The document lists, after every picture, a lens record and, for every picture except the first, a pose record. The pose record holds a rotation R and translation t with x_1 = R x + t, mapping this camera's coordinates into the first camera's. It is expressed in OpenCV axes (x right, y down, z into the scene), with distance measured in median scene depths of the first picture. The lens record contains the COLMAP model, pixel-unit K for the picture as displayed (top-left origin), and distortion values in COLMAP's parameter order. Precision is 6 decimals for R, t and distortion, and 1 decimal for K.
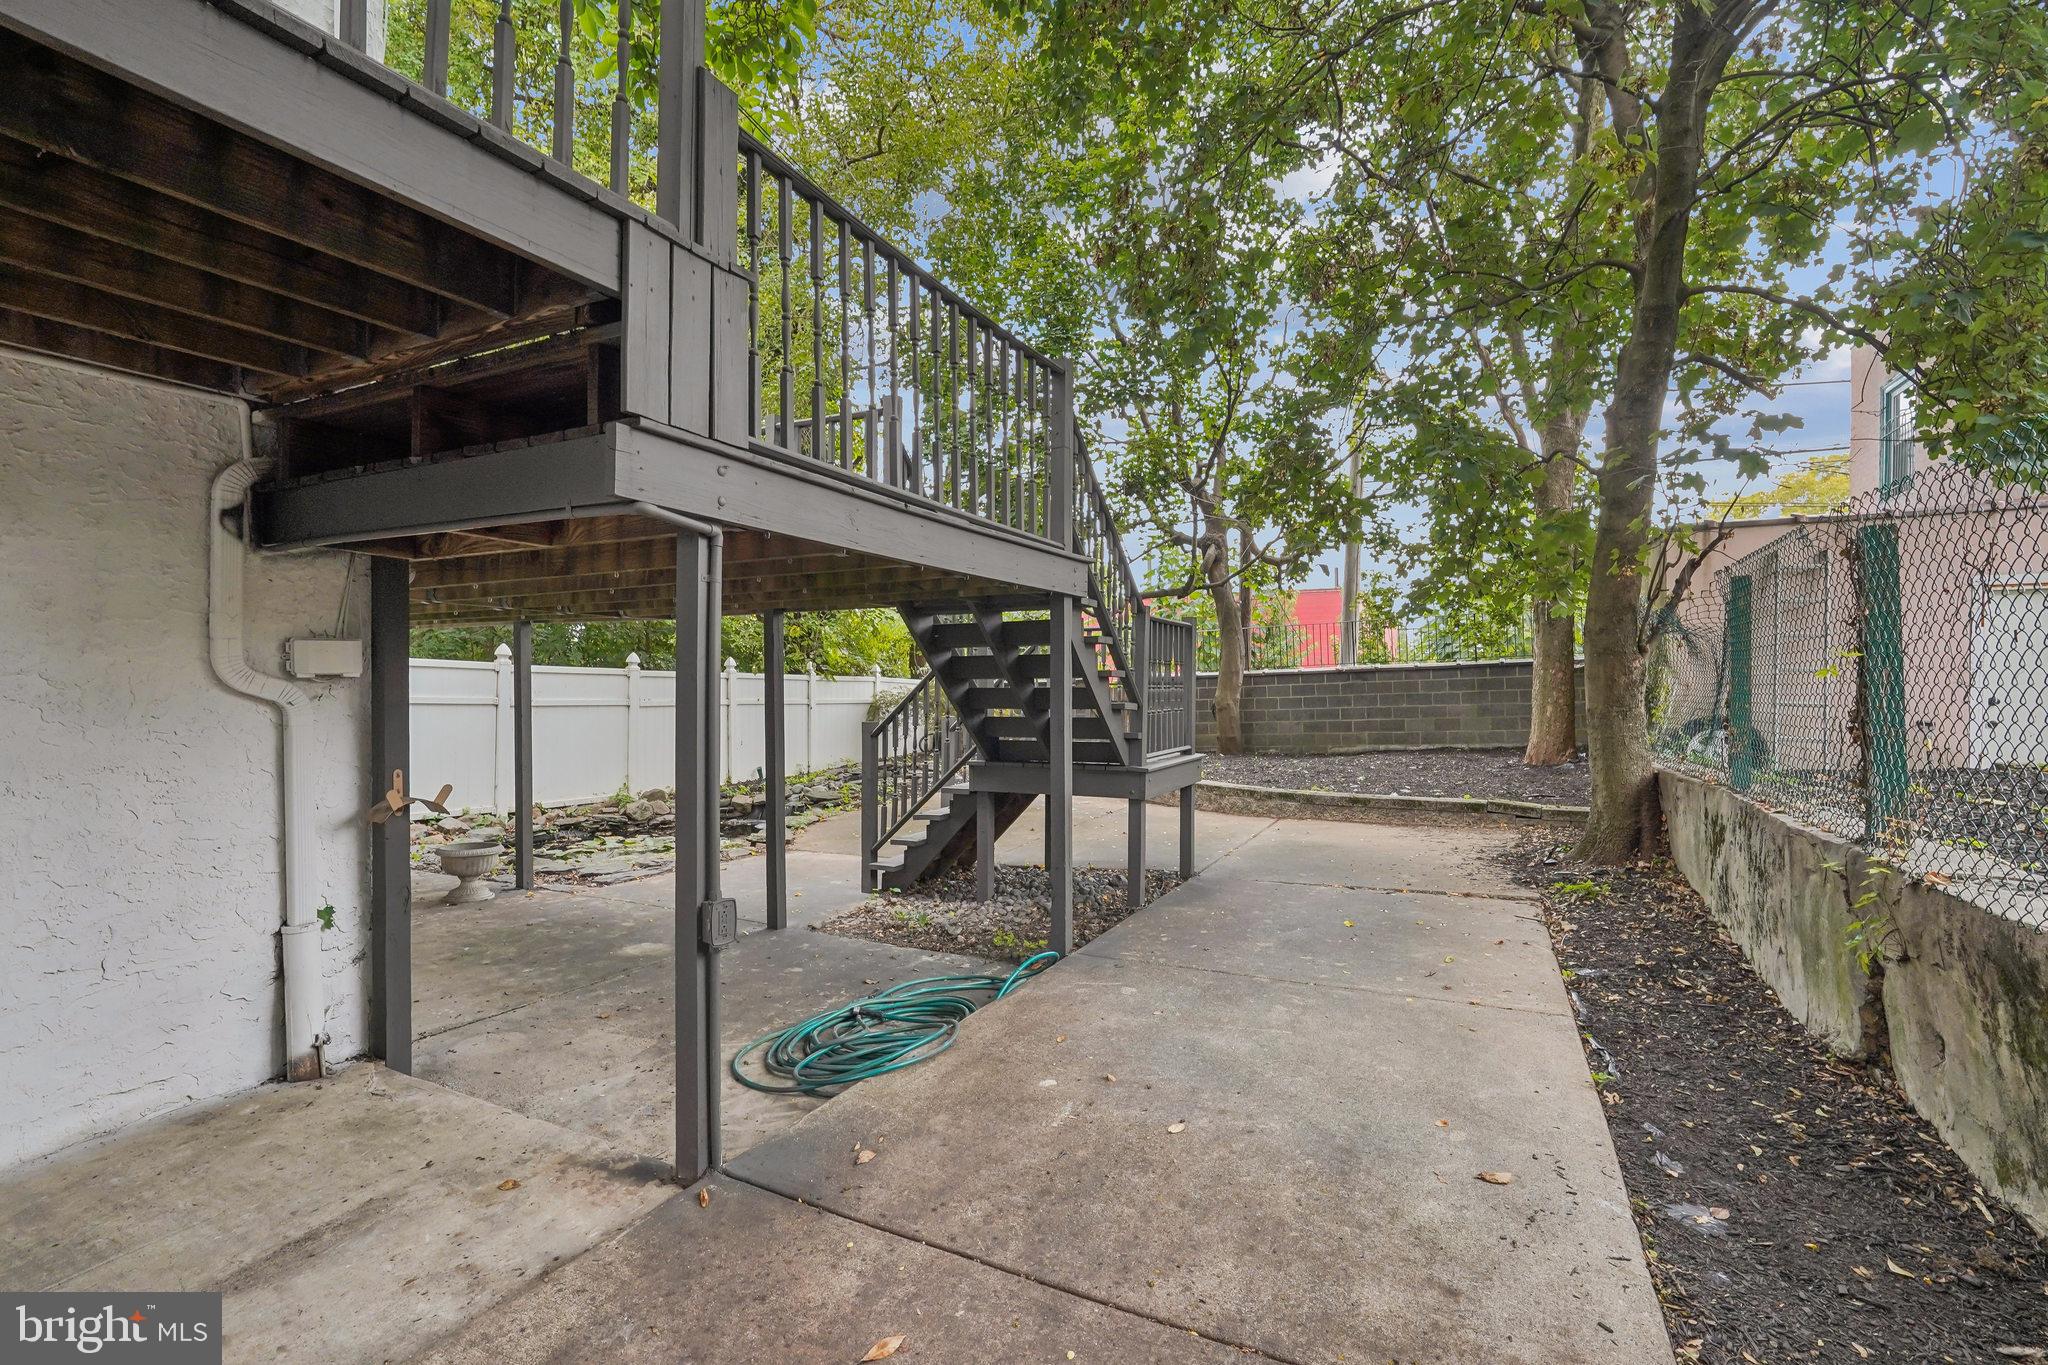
lens RADIAL K [[922.1, 0, 1027.4], [0, 922.1, 689.7], [0, 0, 1]] dist [-0.003274, -0.000235]
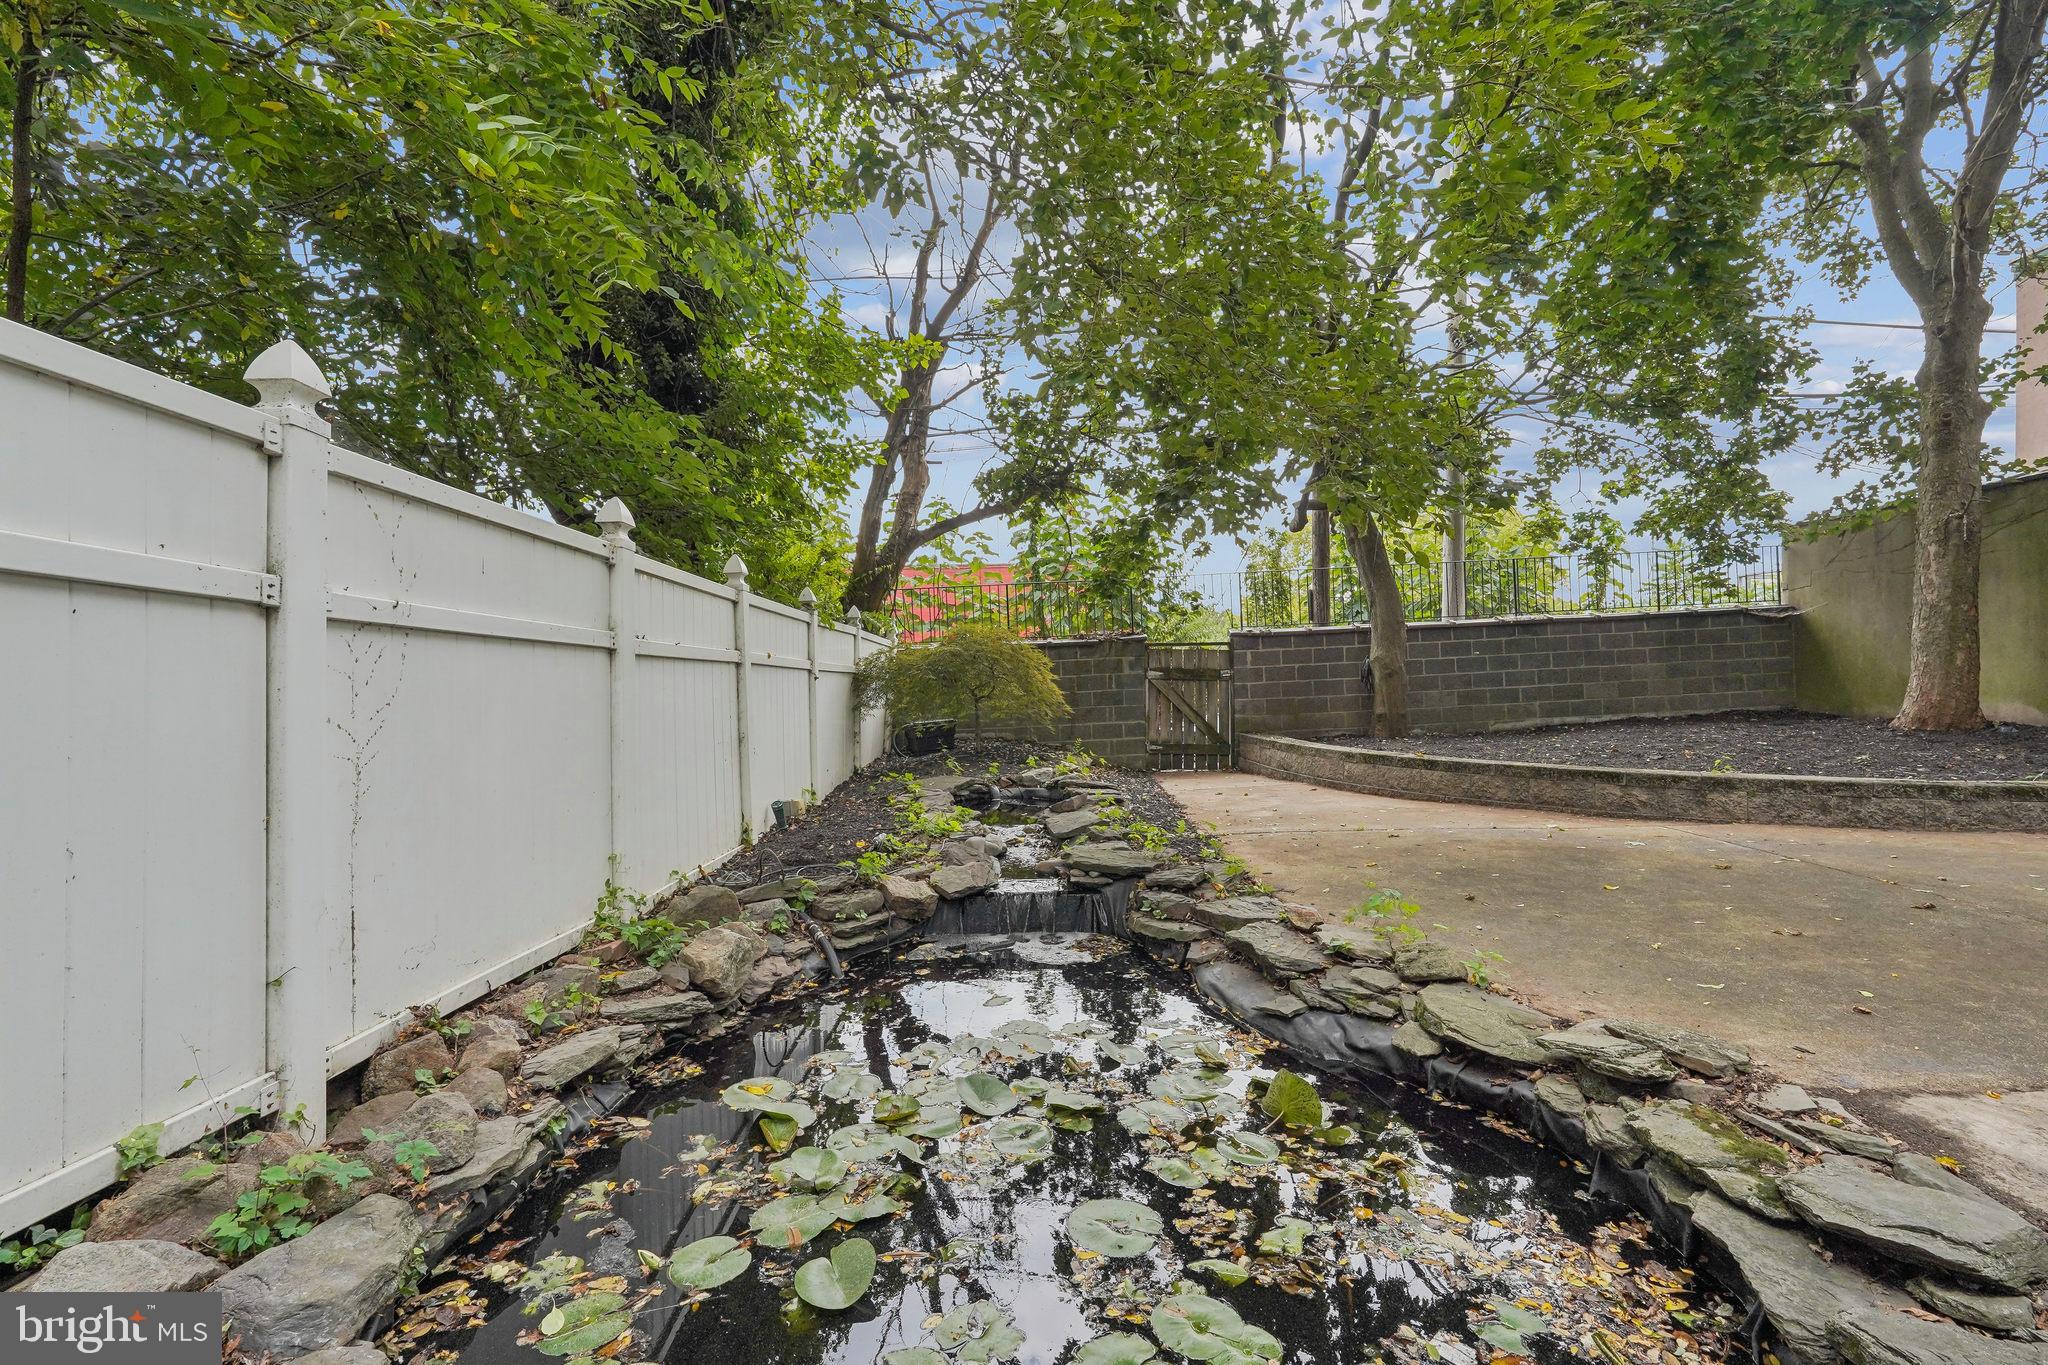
lens RADIAL K [[922.1, 0, 1027.4], [0, 922.1, 689.7], [0, 0, 1]] dist [-0.003274, -0.000235]
pose [[0.900431, -0.018605, 0.434600, -0.356931], [0.018275, 0.999821, 0.004939, 0.024960], [-0.434614, 0.003495, 0.900610, 0.505625]]
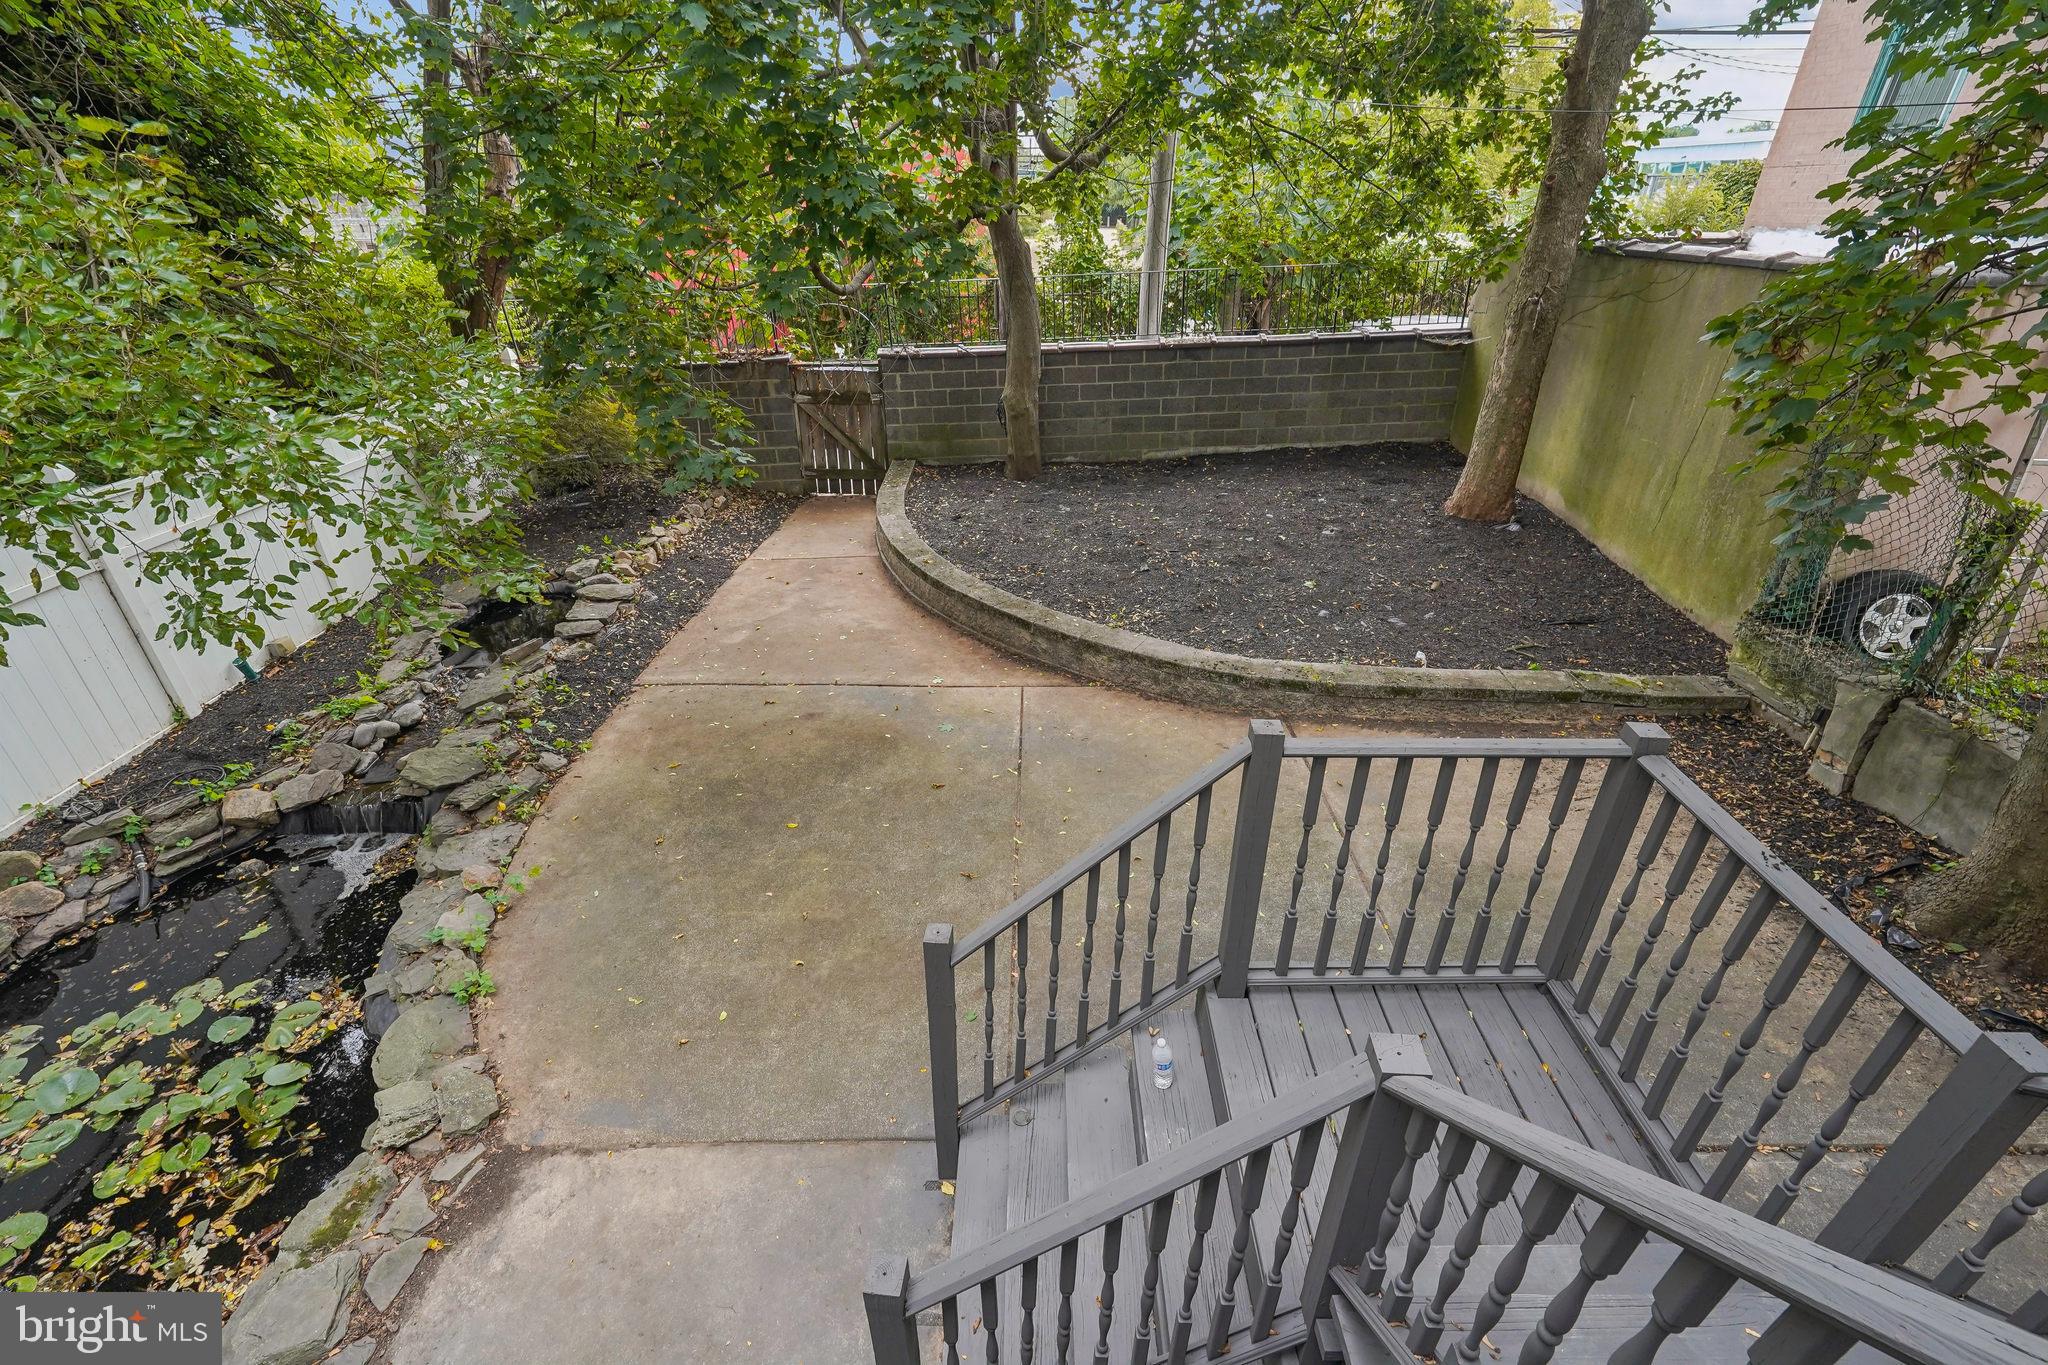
lens RADIAL K [[922.1, 0, 1027.4], [0, 922.1, 689.7], [0, 0, 1]] dist [-0.003274, -0.000235]
pose [[0.895595, -0.218631, 0.387441, -0.096460], [0.009504, 0.880111, 0.474674, -0.130796], [-0.444770, -0.421433, 0.790300, 0.380500]]
